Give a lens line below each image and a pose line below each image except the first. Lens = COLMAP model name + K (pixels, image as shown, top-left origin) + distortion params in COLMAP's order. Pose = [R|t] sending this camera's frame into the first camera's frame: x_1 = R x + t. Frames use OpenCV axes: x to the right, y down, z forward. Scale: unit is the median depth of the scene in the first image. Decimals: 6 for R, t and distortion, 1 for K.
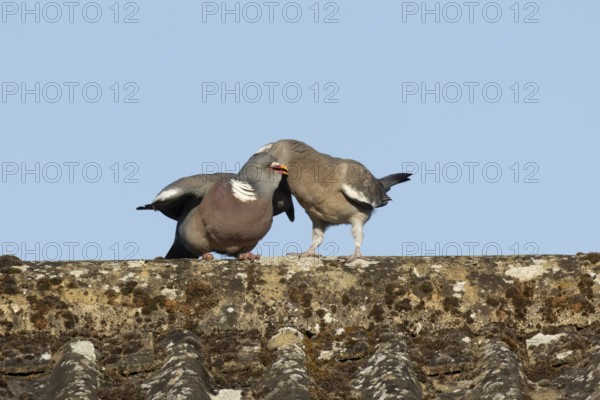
lens RADIAL K [[273.8, 0, 300.2], [0, 273.8, 200.6], [0, 0, 1]] dist [0.000240, 0.001143]
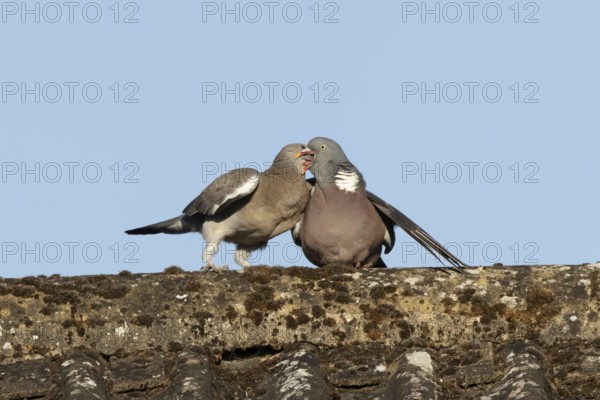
lens RADIAL K [[273.8, 0, 300.0], [0, 273.8, 199.4], [0, 0, 1]] dist [0.000240, 0.001143]
pose [[0.999964, -0.003905, 0.007579, -1.213576], [0.003933, 0.999985, -0.003699, -0.016474], [-0.007564, 0.003729, 0.999964, 0.046780]]
